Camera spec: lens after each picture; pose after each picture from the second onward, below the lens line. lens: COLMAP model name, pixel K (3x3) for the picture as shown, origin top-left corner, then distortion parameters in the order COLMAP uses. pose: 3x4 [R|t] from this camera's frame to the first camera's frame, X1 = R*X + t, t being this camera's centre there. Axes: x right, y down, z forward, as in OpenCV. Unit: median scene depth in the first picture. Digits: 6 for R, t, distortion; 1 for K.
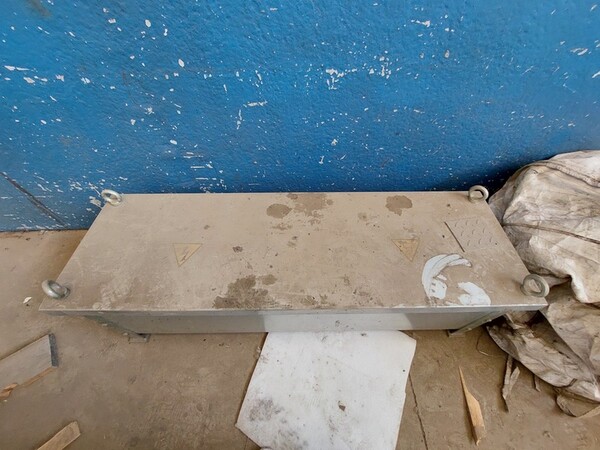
lens RADIAL K [[237.2, 0, 300.0], [0, 237.2, 225.0], [0, 0, 1]] dist [-0.013863, 0.000041]
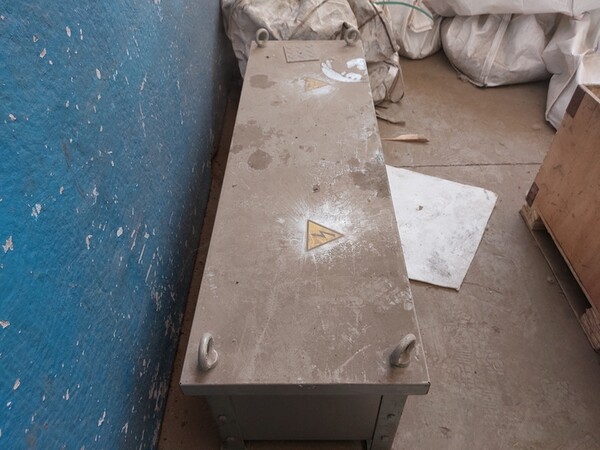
lens RADIAL K [[438.8, 0, 304.9], [0, 438.8, 220.3], [0, 0, 1]] dist [0.082759, -0.093478]
pose [[0.011653, -0.710423, 0.703678, -1.301922], [0.808944, 0.420355, 0.410989, -0.469839], [-0.587771, 0.564447, 0.579591, 0.185968]]
